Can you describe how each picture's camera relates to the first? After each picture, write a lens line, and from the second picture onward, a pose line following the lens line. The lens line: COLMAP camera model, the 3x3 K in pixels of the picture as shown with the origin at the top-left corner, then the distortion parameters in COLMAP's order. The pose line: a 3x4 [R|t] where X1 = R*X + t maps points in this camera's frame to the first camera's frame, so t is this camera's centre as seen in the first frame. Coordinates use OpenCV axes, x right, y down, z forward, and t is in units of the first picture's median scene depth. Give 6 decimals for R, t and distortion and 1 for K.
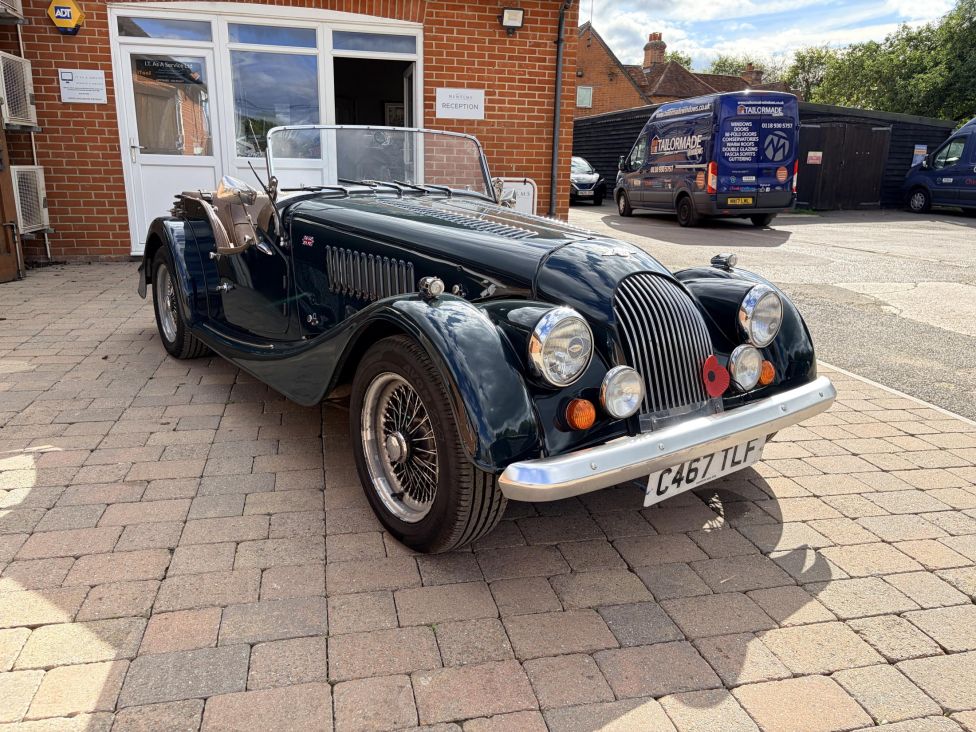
lens RADIAL K [[740.5, 0, 488.0], [0, 740.5, 366.0], [0, 0, 1]] dist [0.058640, -0.066399]
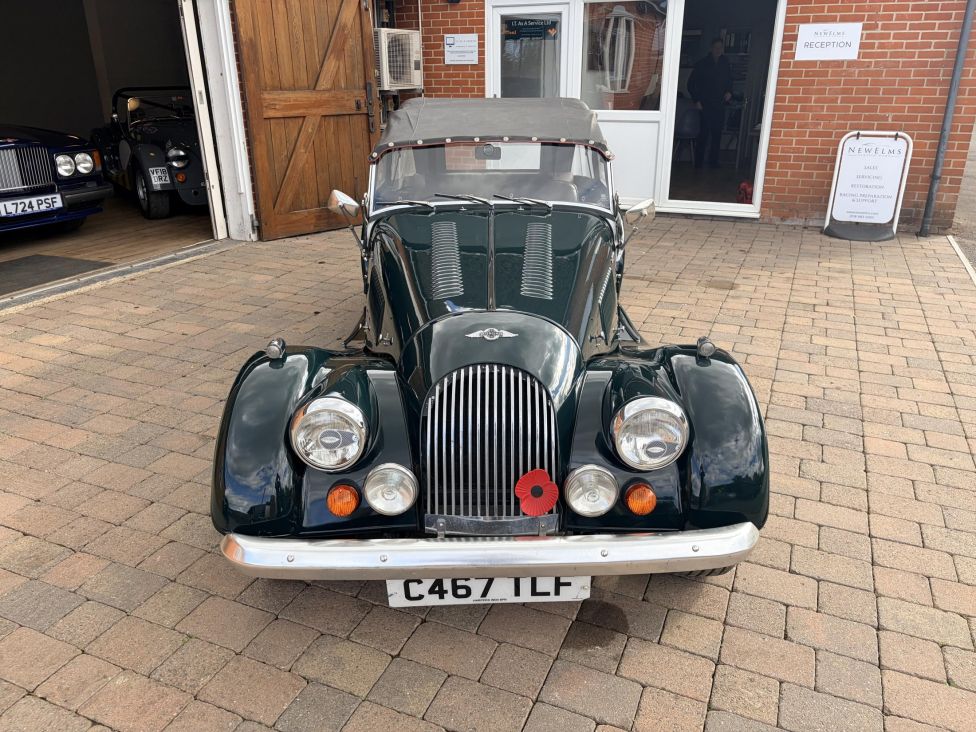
lens RADIAL K [[740.3, 0, 492.5], [0, 740.3, 363.4], [0, 0, 1]] dist [0.059744, -0.067701]
pose [[0.808497, 0.191929, -0.556323, 0.407781], [-0.129671, 0.980190, 0.149713, -0.148798], [0.574037, -0.048903, 0.817368, 0.140490]]
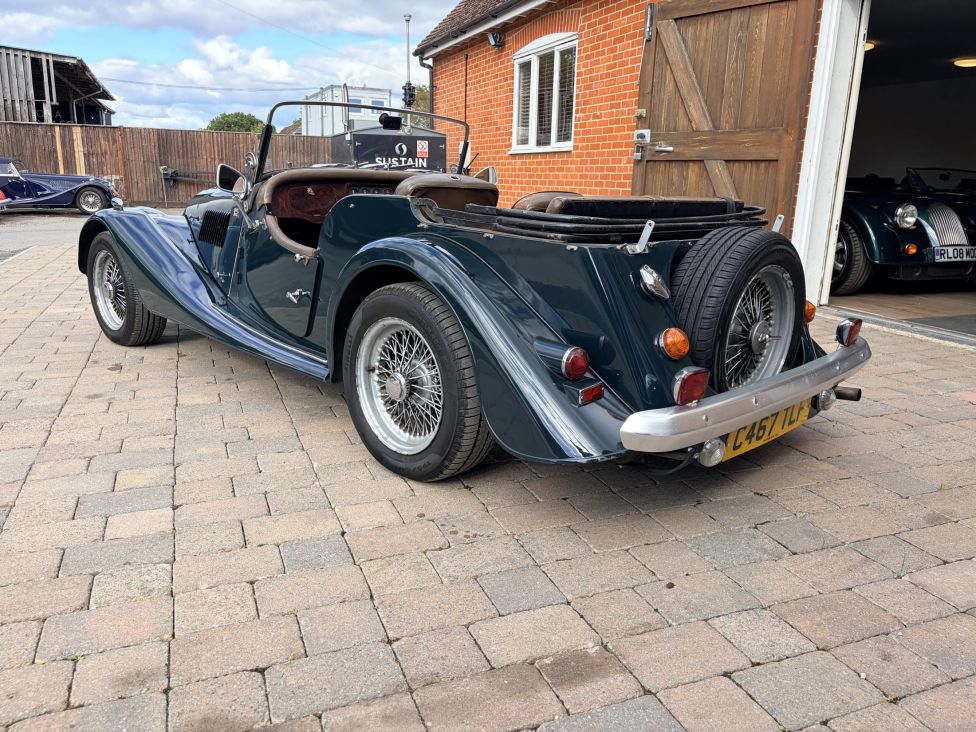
lens RADIAL K [[738.6, 0, 492.7], [0, 738.6, 364.1], [0, 0, 1]] dist [0.055297, -0.057460]
pose [[-0.985277, -0.011000, -0.170609, -0.105725], [-0.092186, 0.874606, 0.475990, -0.430213], [0.143980, 0.484710, -0.862743, 1.729280]]
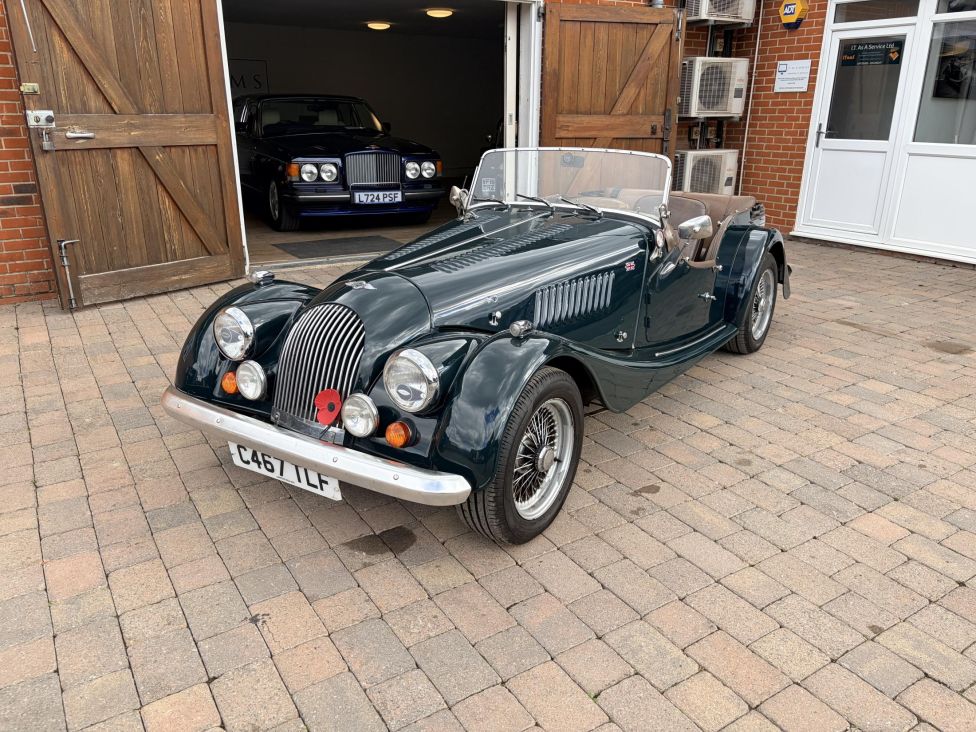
lens RADIAL K [[735.6, 0, 488.1], [0, 735.6, 372.3], [0, 0, 1]] dist [0.055768, -0.061228]
pose [[0.329080, 0.300213, -0.895309, 0.764586], [-0.240942, 0.943430, 0.227788, -0.194848], [0.913046, 0.140757, 0.382798, 0.442297]]
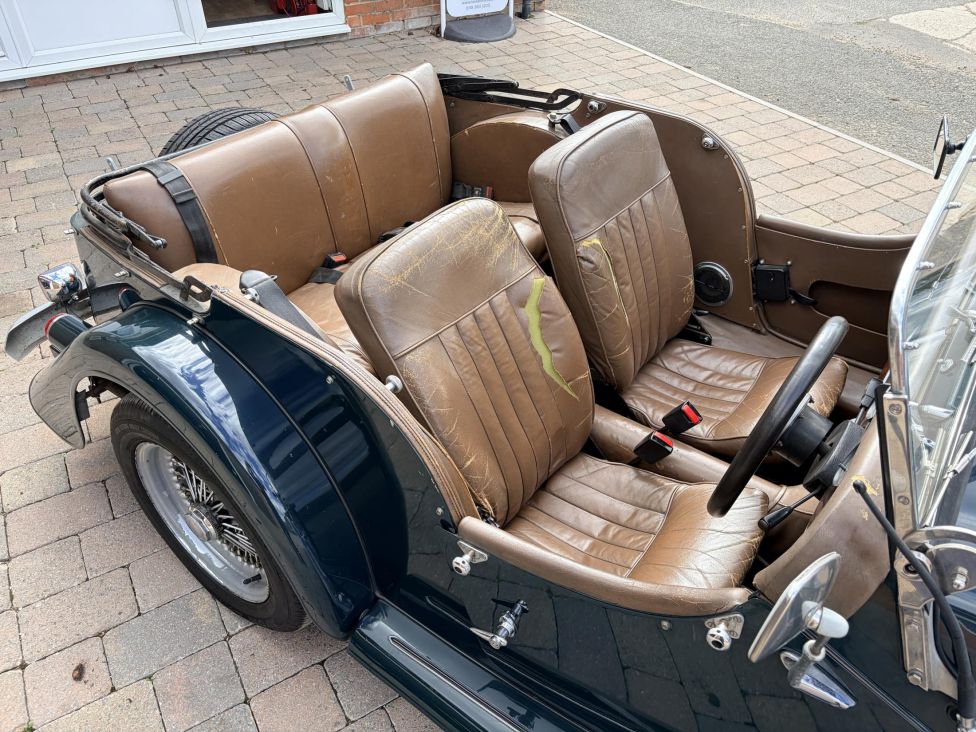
lens RADIAL K [[740.3, 0, 492.5], [0, 740.3, 363.4], [0, 0, 1]] dist [0.059744, -0.067701]
pose [[0.951462, -0.206239, 0.228443, -0.361842], [0.095166, 0.903034, 0.418895, -0.317532], [-0.292684, -0.376823, 0.878829, 0.651766]]
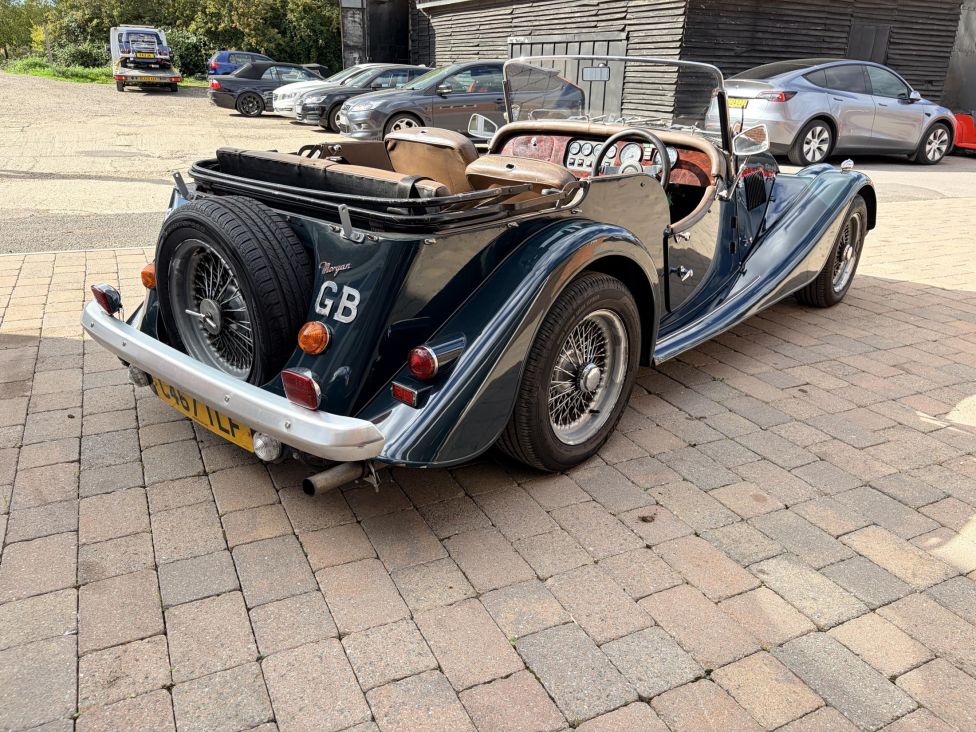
lens RADIAL K [[741.5, 0, 492.5], [0, 741.5, 368.4], [0, 0, 1]] dist [0.055076, -0.058621]
pose [[-0.236077, -0.388194, 0.890827, -0.921295], [0.214799, 0.873215, 0.437443, -0.355475], [-0.947697, 0.294619, -0.122762, 1.156822]]
